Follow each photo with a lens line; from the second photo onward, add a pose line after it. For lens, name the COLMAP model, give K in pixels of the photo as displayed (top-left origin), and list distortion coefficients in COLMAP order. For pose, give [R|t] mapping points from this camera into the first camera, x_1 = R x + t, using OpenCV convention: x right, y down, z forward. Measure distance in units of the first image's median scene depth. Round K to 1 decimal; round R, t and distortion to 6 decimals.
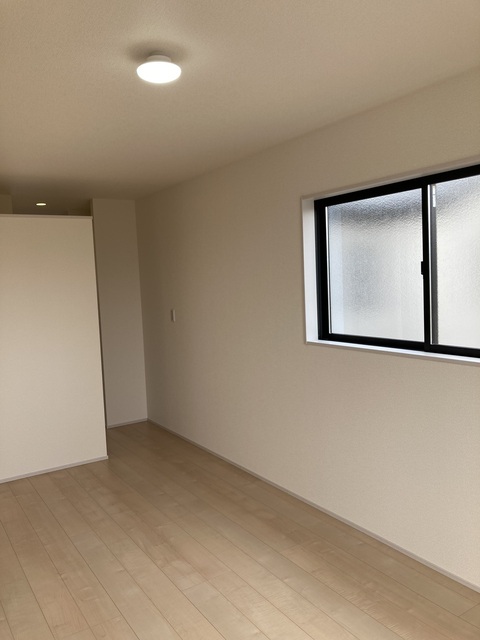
lens RADIAL K [[544.8, 0, 240.0], [0, 544.8, 320.0], [0, 0, 1]] dist [0.005163, 0.000777]
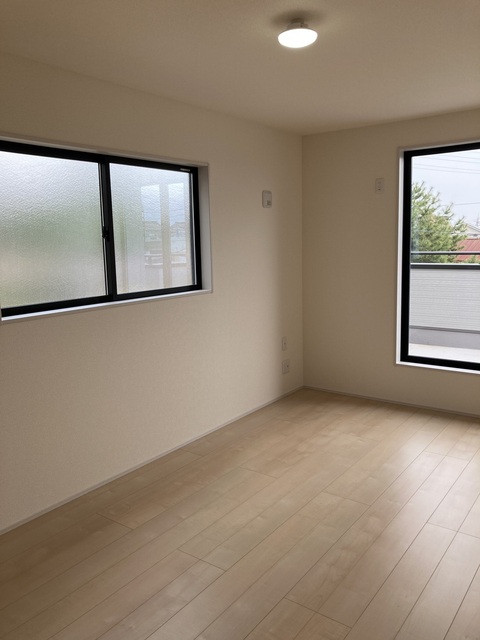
lens RADIAL K [[544.8, 0, 240.0], [0, 544.8, 320.0], [0, 0, 1]] dist [0.005163, 0.000777]
pose [[-0.385330, -0.072453, 0.919930, -0.911585], [0.128090, 0.983062, 0.131078, -0.024590], [-0.913846, 0.168342, -0.369523, 1.237240]]
